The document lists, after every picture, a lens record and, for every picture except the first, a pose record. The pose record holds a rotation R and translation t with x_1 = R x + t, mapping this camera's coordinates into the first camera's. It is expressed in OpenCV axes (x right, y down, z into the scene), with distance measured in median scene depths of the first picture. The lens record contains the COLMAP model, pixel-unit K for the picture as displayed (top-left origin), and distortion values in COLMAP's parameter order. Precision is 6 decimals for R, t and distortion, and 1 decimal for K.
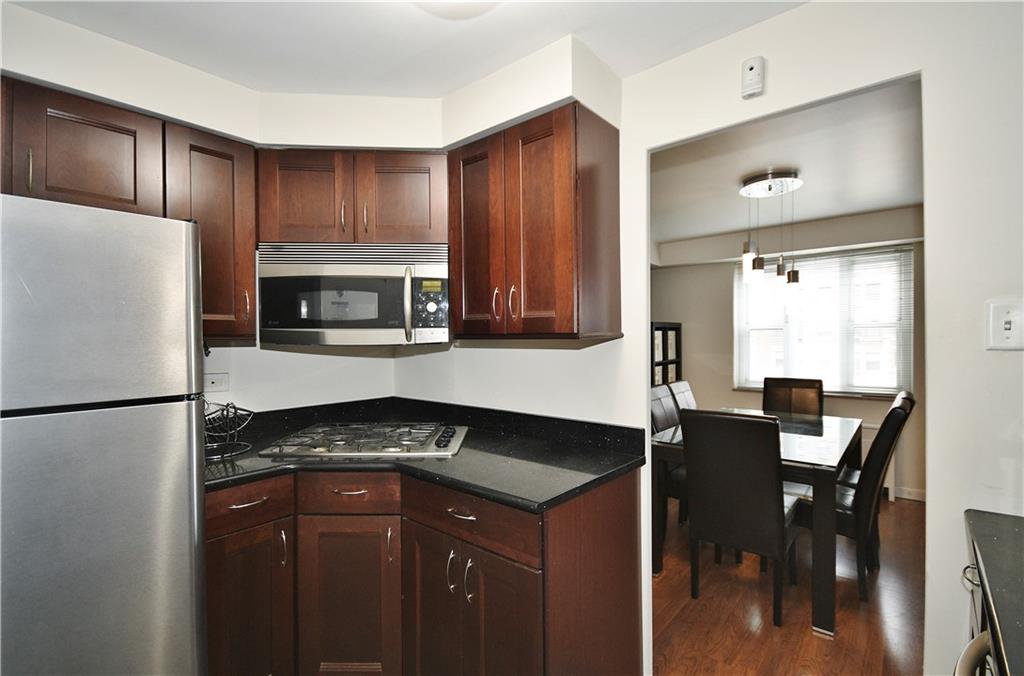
lens RADIAL K [[478.5, 0, 516.4], [0, 478.5, 335.0], [0, 0, 1]] dist [-0.000294, 0.000000]
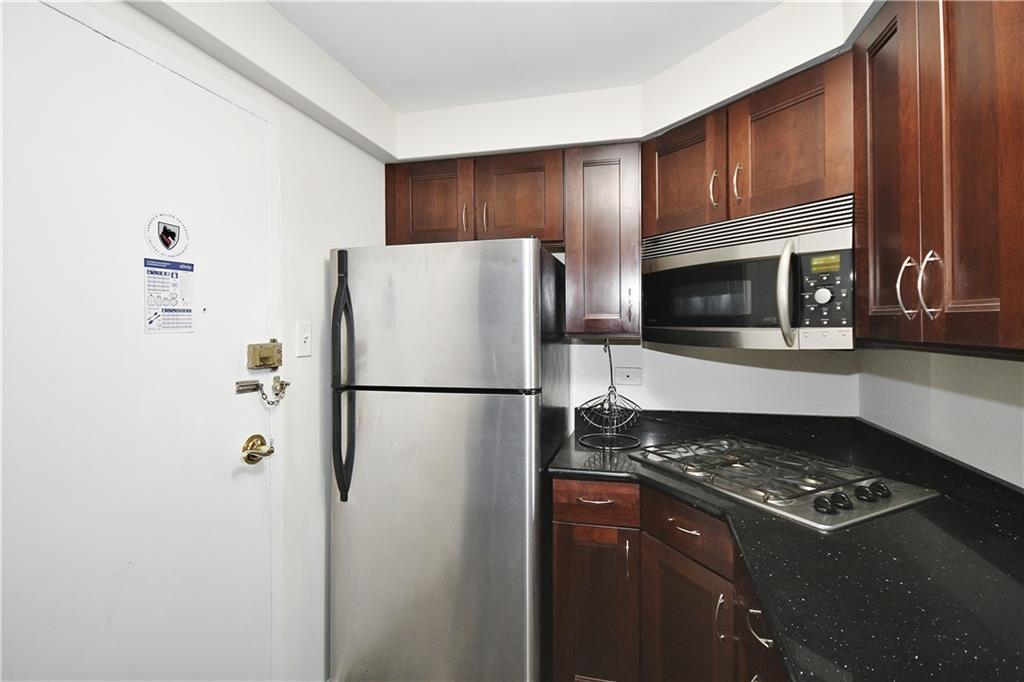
lens RADIAL K [[478.5, 0, 512.0], [0, 478.5, 329.9], [0, 0, 1]] dist [-0.000294, 0.000000]
pose [[0.458967, 0.009892, -0.888398, 0.214297], [0.004901, 0.999895, 0.013665, -0.022410], [0.888440, -0.010626, 0.458870, 0.312563]]
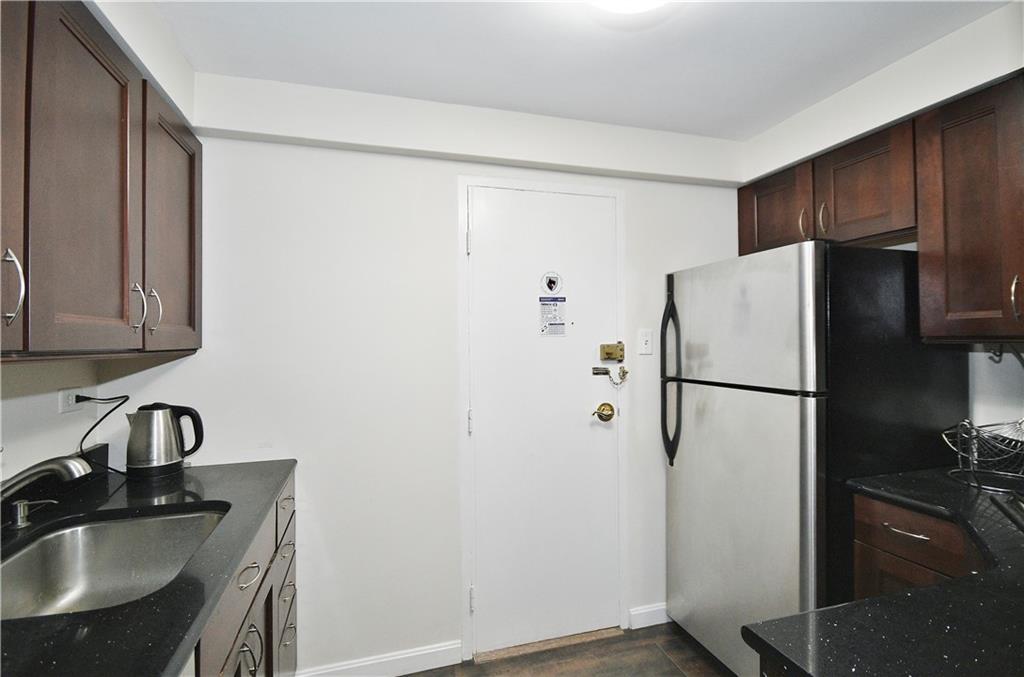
lens RADIAL K [[478.5, 0, 515.8], [0, 478.5, 338.5], [0, 0, 1]] dist [-0.000294, 0.000000]
pose [[-0.530835, 0.005929, -0.847455, 0.454745], [0.015359, 0.999879, -0.002625, -0.006818], [0.847336, -0.014410, -0.530861, 0.717276]]
